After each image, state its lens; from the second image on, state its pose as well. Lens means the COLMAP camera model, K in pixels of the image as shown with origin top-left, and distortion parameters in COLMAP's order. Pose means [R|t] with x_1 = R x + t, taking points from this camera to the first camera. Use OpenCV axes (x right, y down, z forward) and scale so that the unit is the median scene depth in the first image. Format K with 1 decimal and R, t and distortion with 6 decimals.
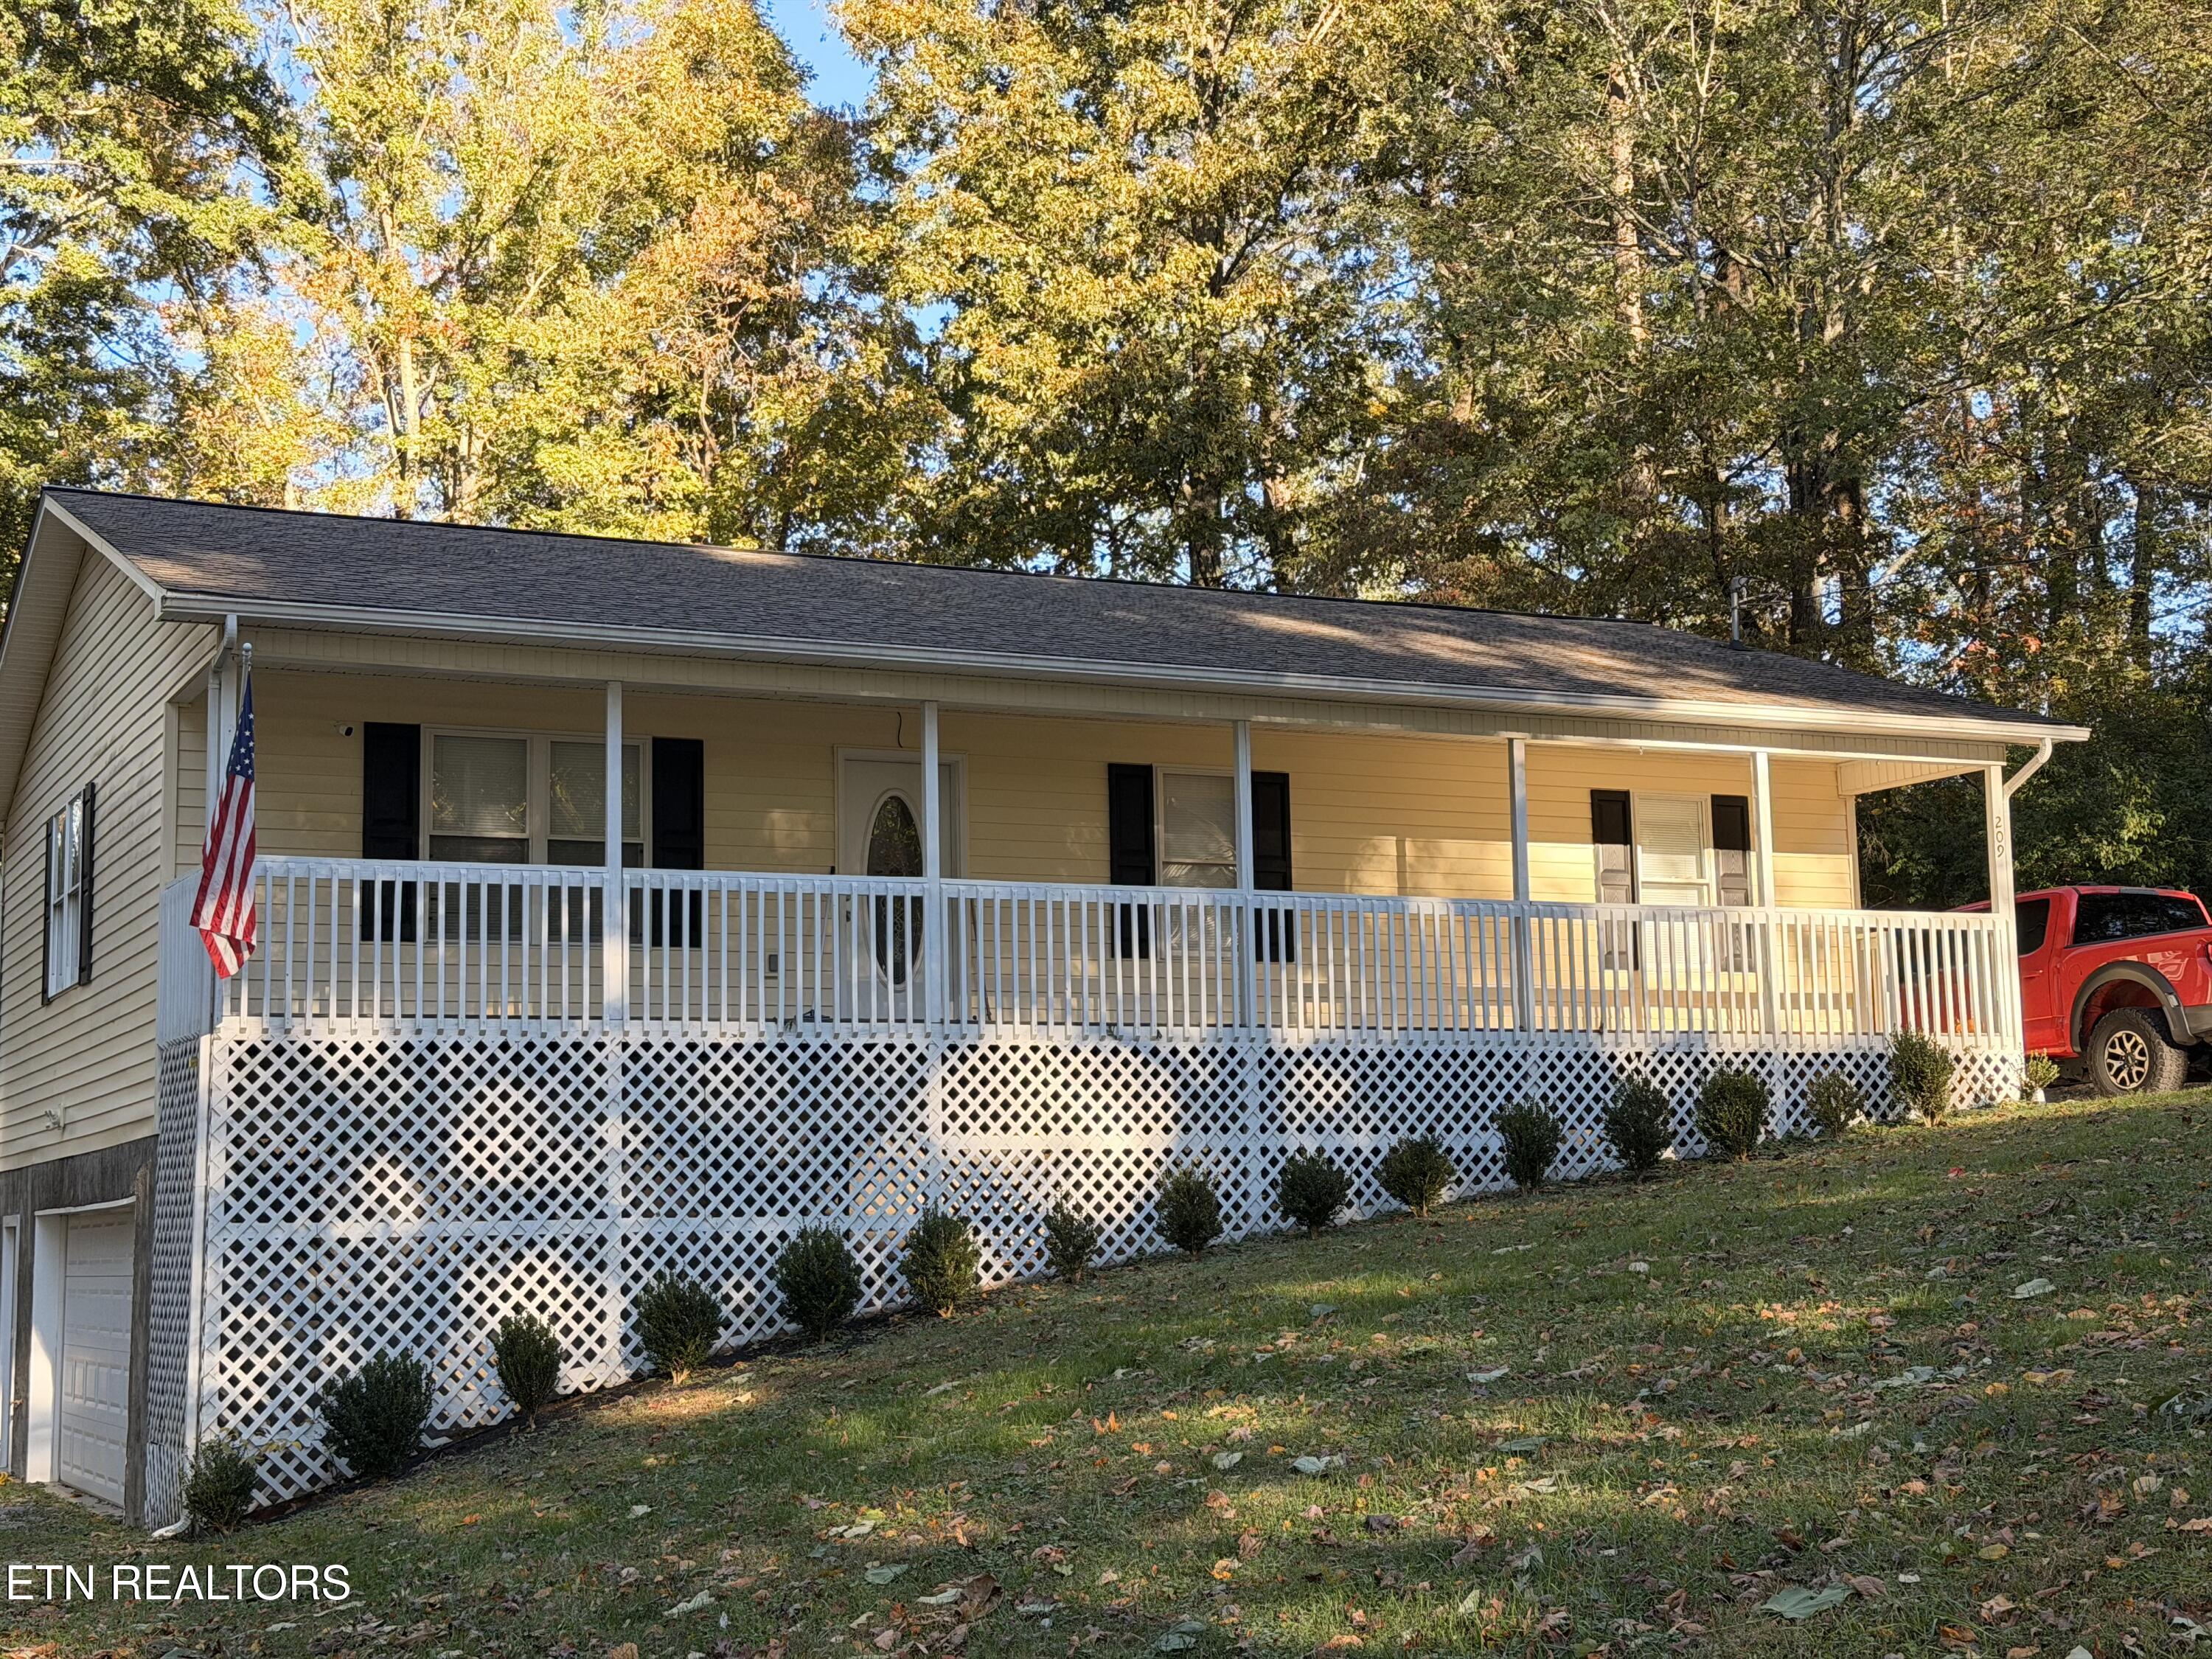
lens RADIAL K [[3239.0, 0, 1105.9], [0, 3239.0, 782.9], [0, 0, 1]] dist [0.129229, -0.082987]
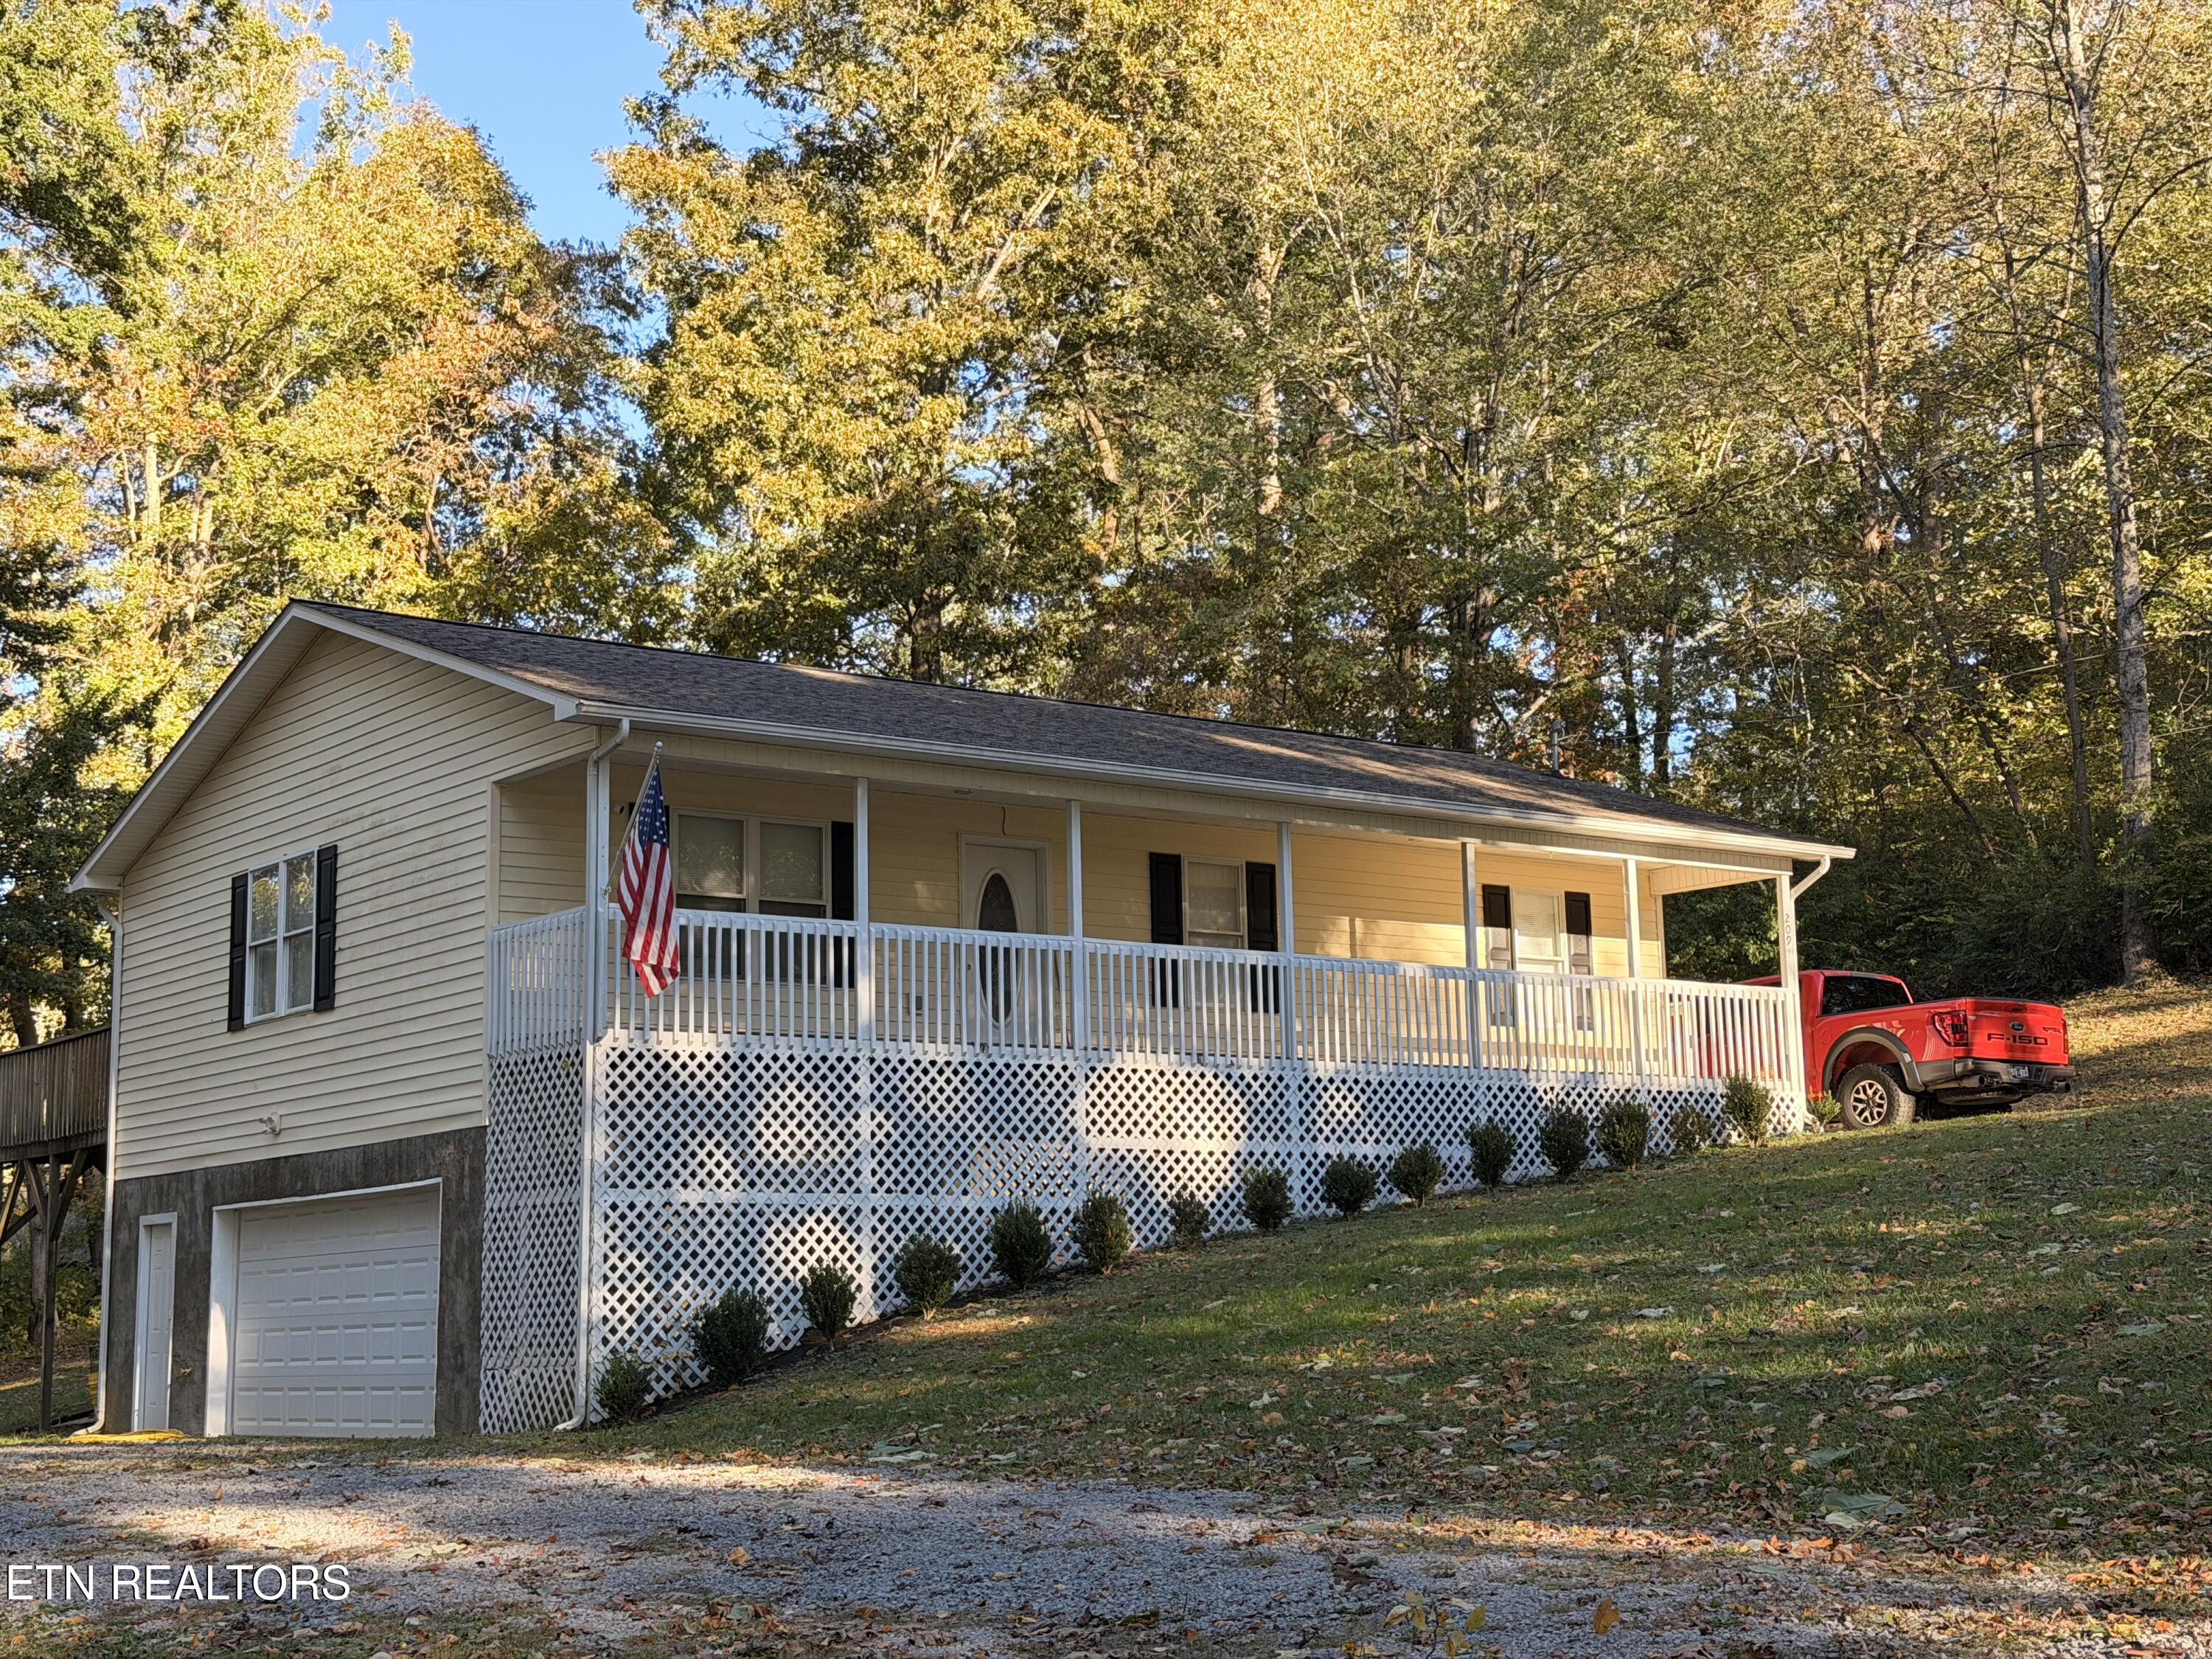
lens RADIAL K [[3239.0, 0, 1105.9], [0, 3239.0, 782.9], [0, 0, 1]] dist [0.129229, -0.082987]
pose [[0.981001, 0.034604, 0.190892, -0.292144], [-0.029082, 0.999076, -0.031654, 0.008448], [-0.191811, 0.025501, 0.981100, -0.270962]]
